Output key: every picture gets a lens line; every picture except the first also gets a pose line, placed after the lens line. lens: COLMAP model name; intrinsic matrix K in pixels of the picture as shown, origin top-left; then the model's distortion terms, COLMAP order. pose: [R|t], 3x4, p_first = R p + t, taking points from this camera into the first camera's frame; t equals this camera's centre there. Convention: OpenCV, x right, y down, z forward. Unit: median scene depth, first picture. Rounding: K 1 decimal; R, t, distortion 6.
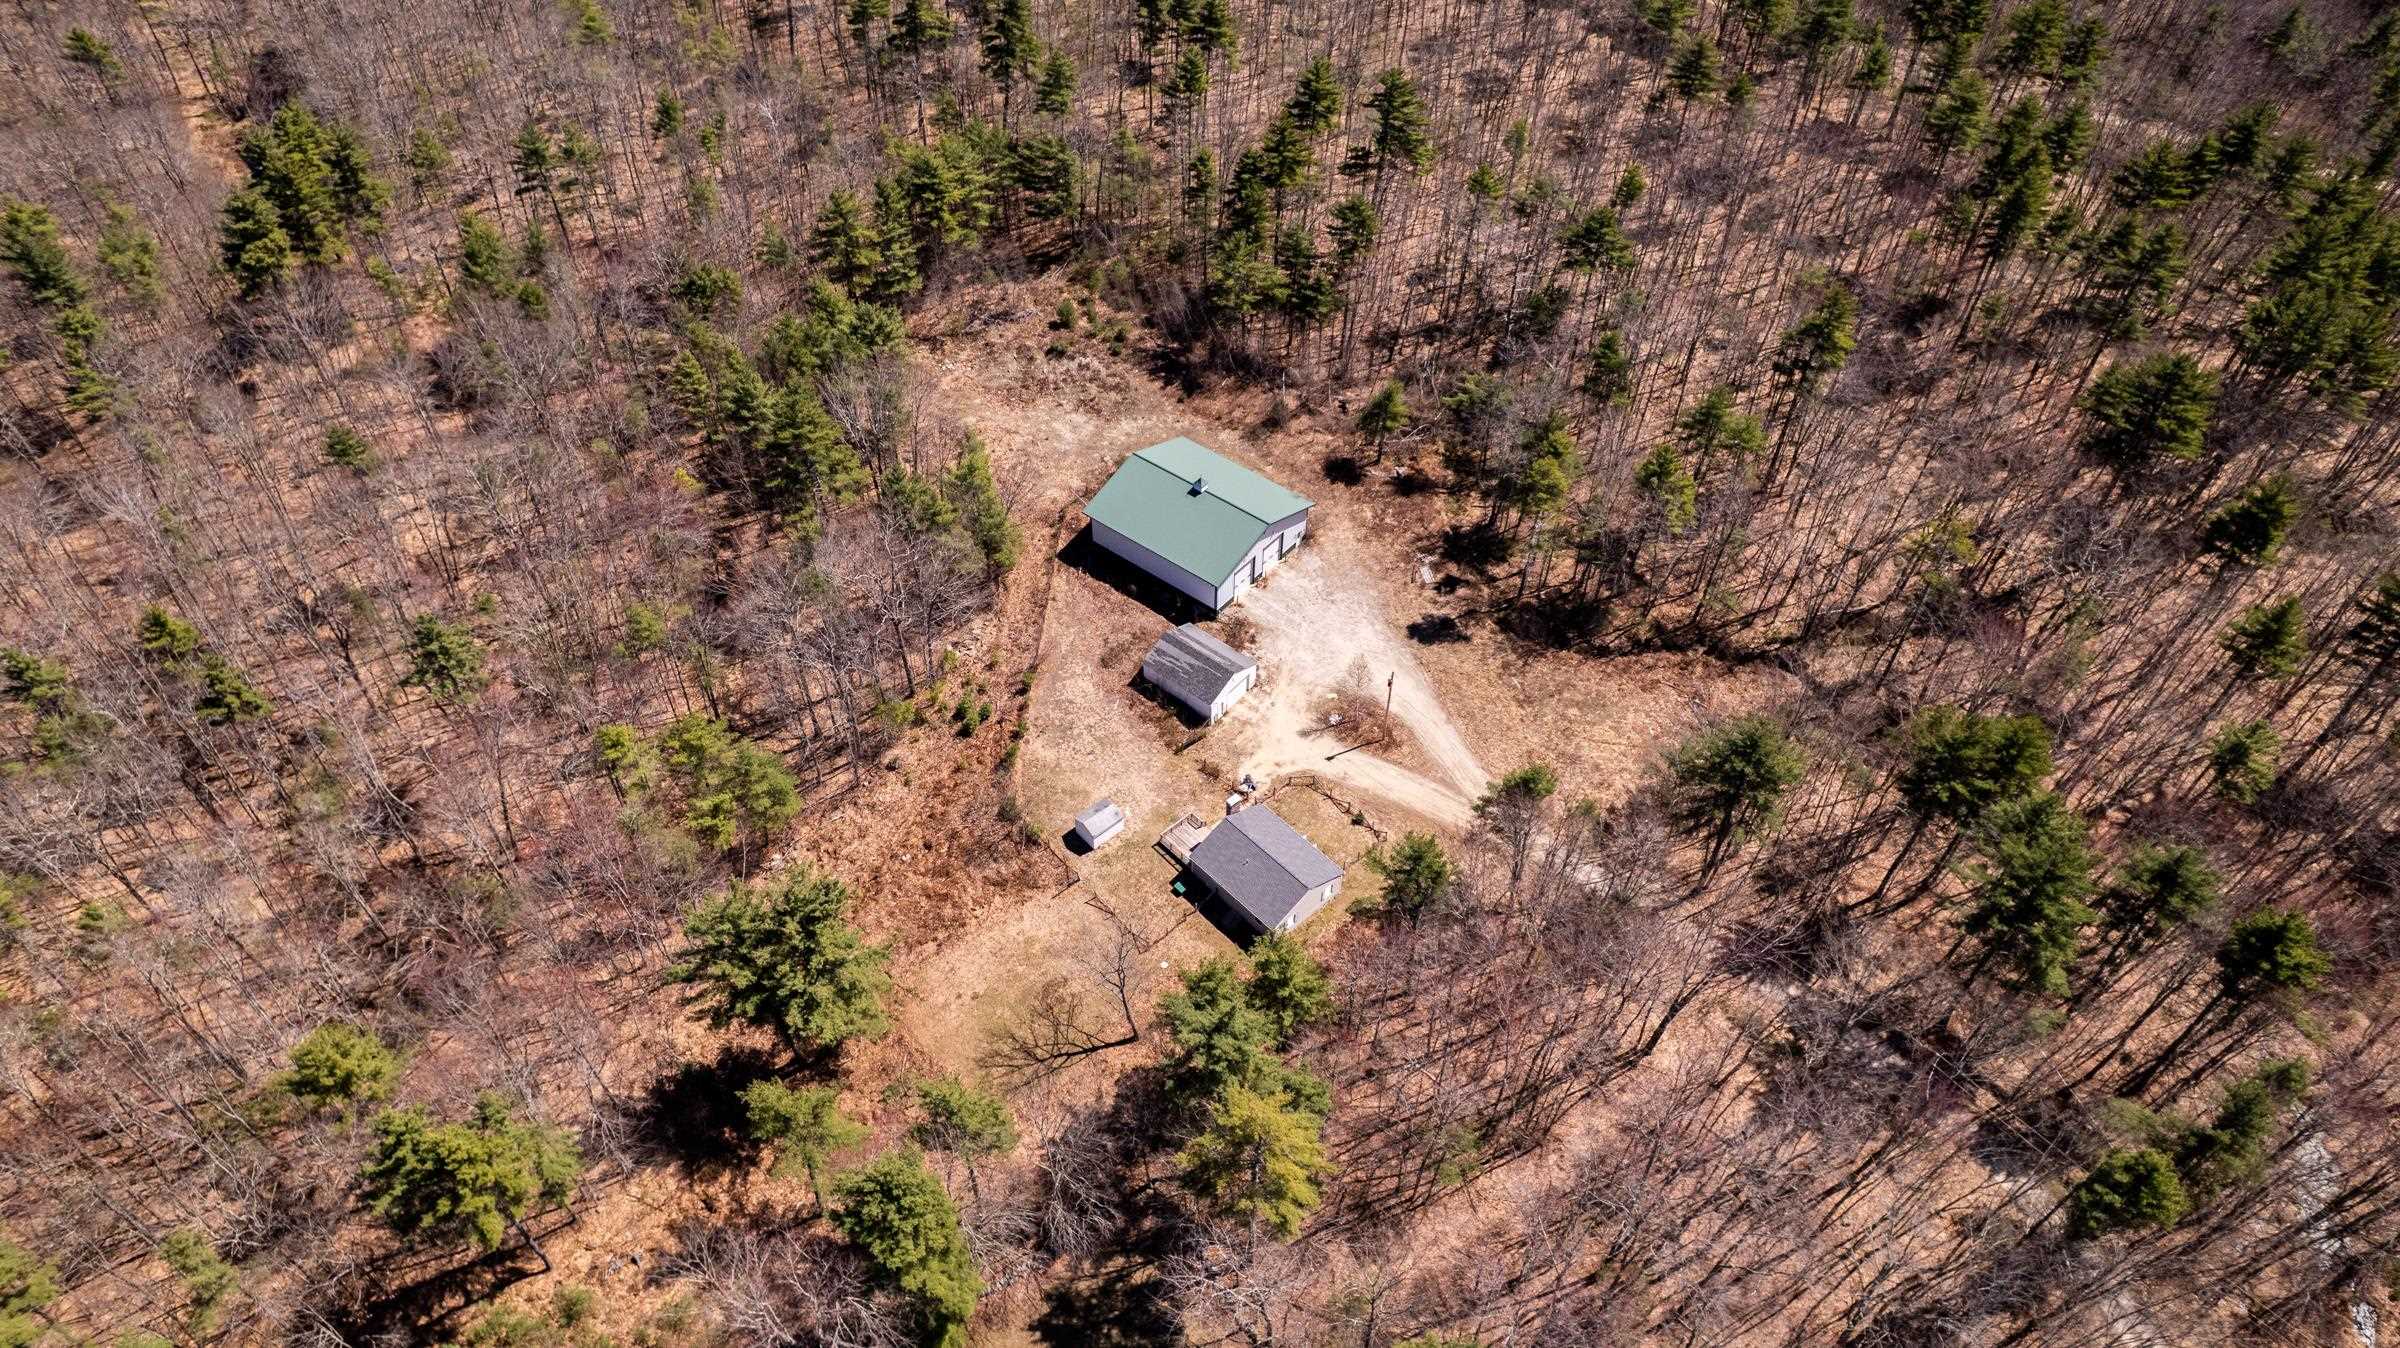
lens RADIAL K [[1521.7, 0, 1199.2], [0, 1521.7, 667.2], [0, 0, 1]] dist [-0.059930, 0.028259]
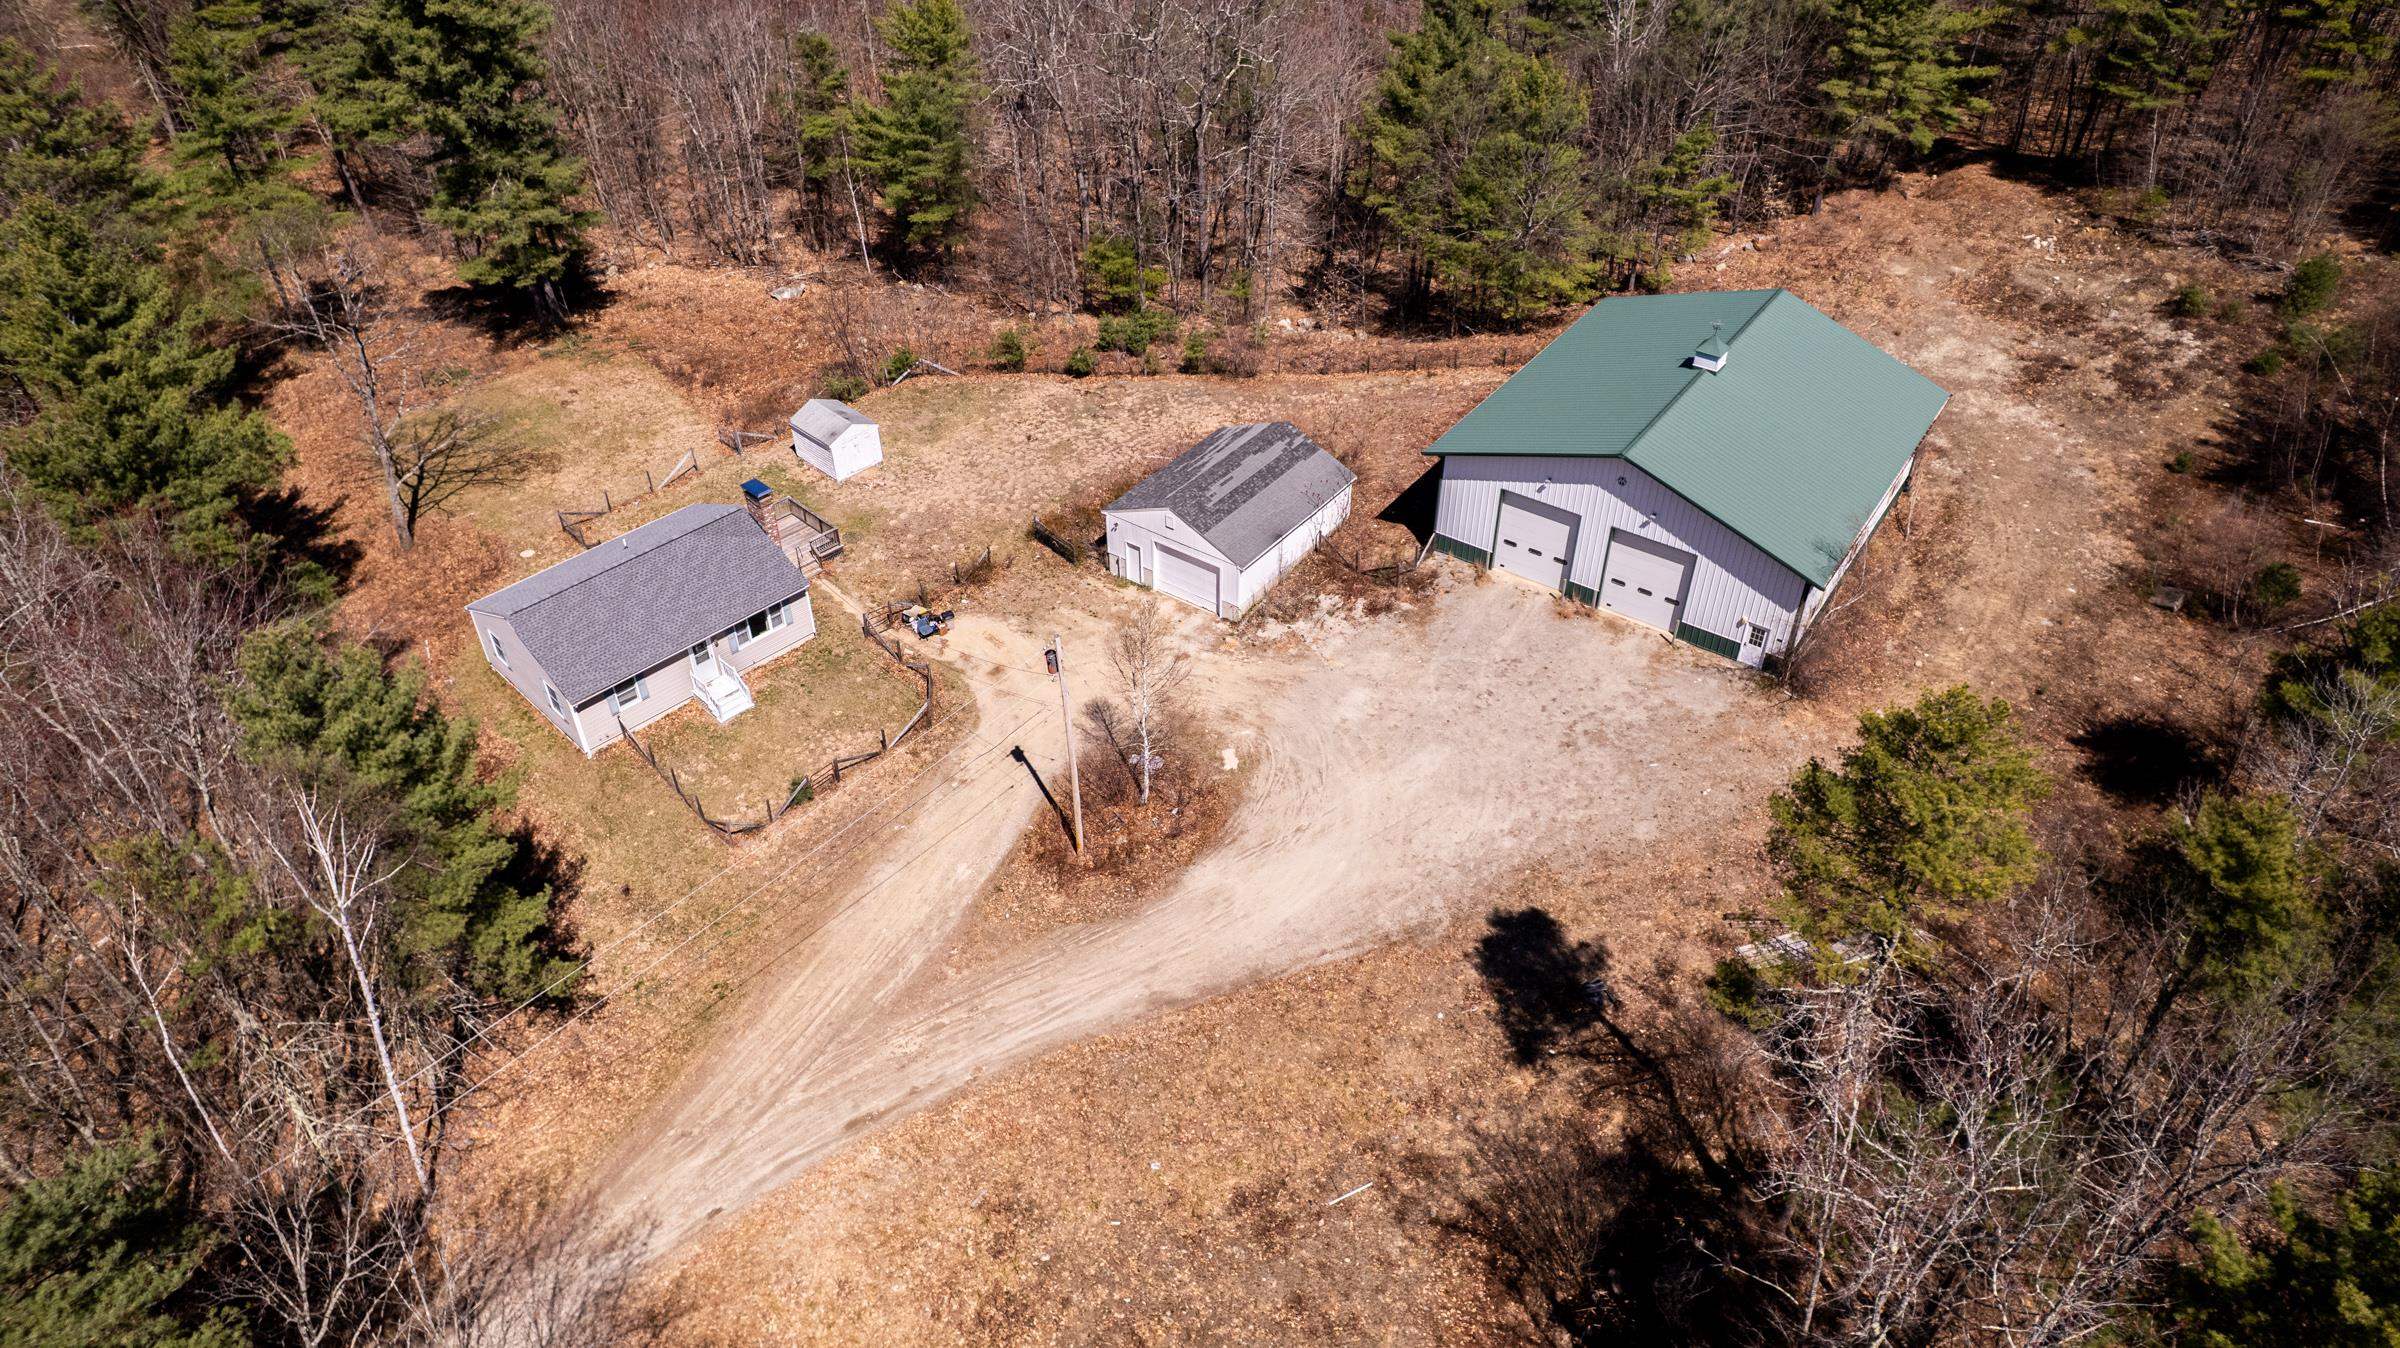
lens RADIAL K [[1521.7, 0, 1191.3], [0, 1521.7, 676.2], [0, 0, 1]] dist [-0.059930, 0.028259]
pose [[0.053208, 0.618972, -0.783608, 0.360868], [-0.718580, 0.568635, 0.400372, -0.133939], [0.693406, 0.541782, 0.475037, 0.773546]]
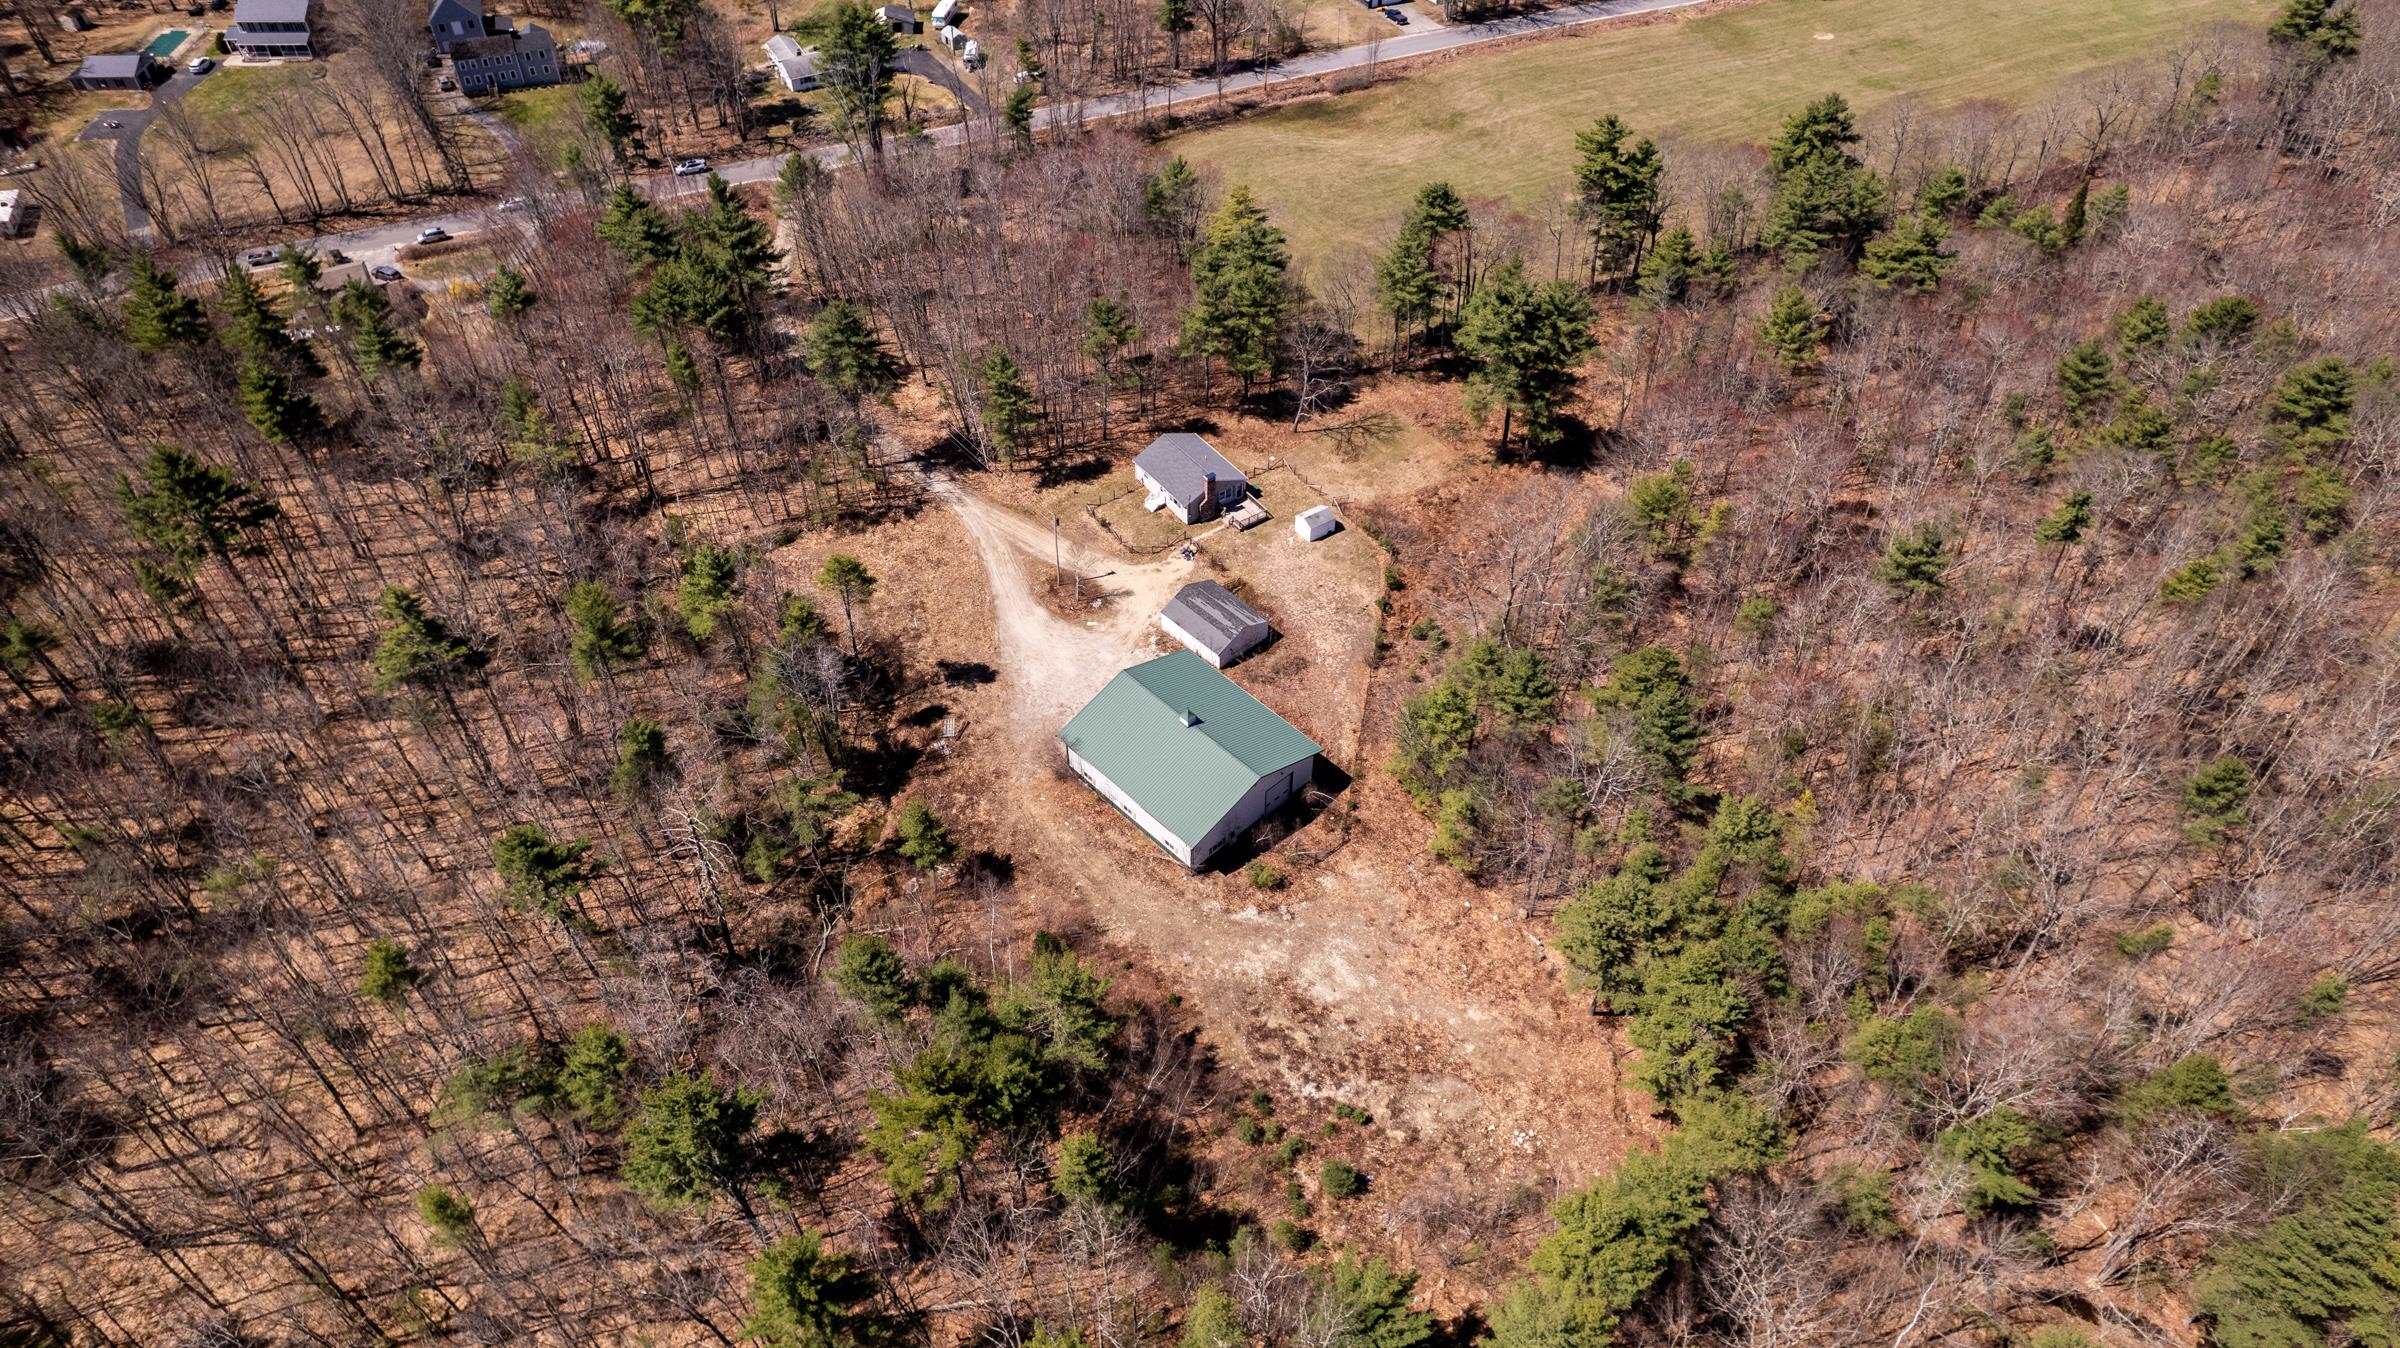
lens RADIAL K [[1521.7, 0, 1198.9], [0, 1521.7, 659.5], [0, 0, 1]] dist [-0.059930, 0.028259]
pose [[-0.991682, -0.097553, 0.083960, -0.076100], [0.086475, -0.021839, 0.996015, -1.002068], [-0.095331, 0.994991, 0.030093, 0.952712]]
